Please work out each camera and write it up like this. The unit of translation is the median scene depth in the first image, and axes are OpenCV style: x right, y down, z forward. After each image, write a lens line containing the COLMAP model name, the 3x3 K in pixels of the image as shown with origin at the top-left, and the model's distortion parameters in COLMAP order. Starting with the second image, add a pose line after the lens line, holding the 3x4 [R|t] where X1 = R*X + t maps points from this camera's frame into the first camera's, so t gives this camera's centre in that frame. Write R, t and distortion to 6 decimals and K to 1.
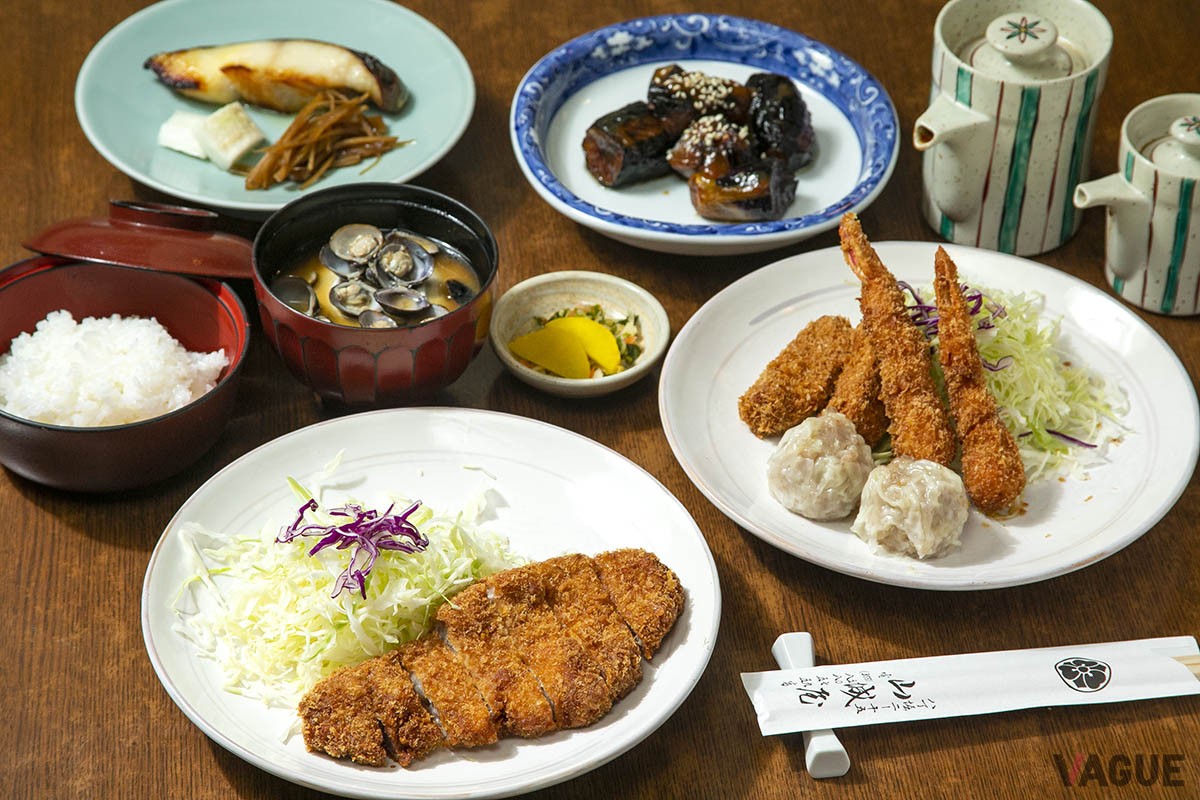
lens RADIAL K [[4624.7, 0, 601.7], [0, 4624.7, 401.0], [0, 0, 1]] dist [1.171528, 0.000000]
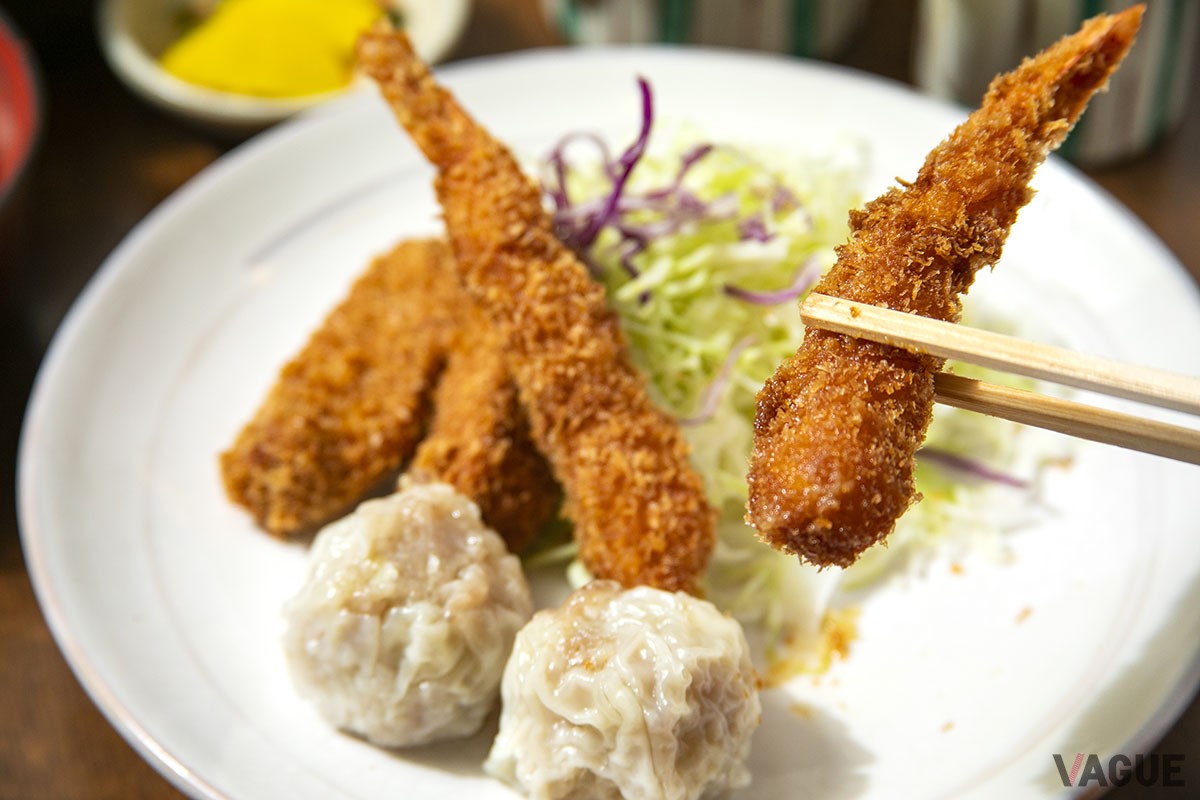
lens RADIAL K [[4624.7, 0, 601.2], [0, 4624.7, 401.9], [0, 0, 1]] dist [1.171528, 0.000000]
pose [[0.993914, -0.098629, 0.049057, 0.046438], [0.096803, 0.994566, 0.038320, -0.019763], [-0.052570, -0.033338, 0.998061, 0.583163]]
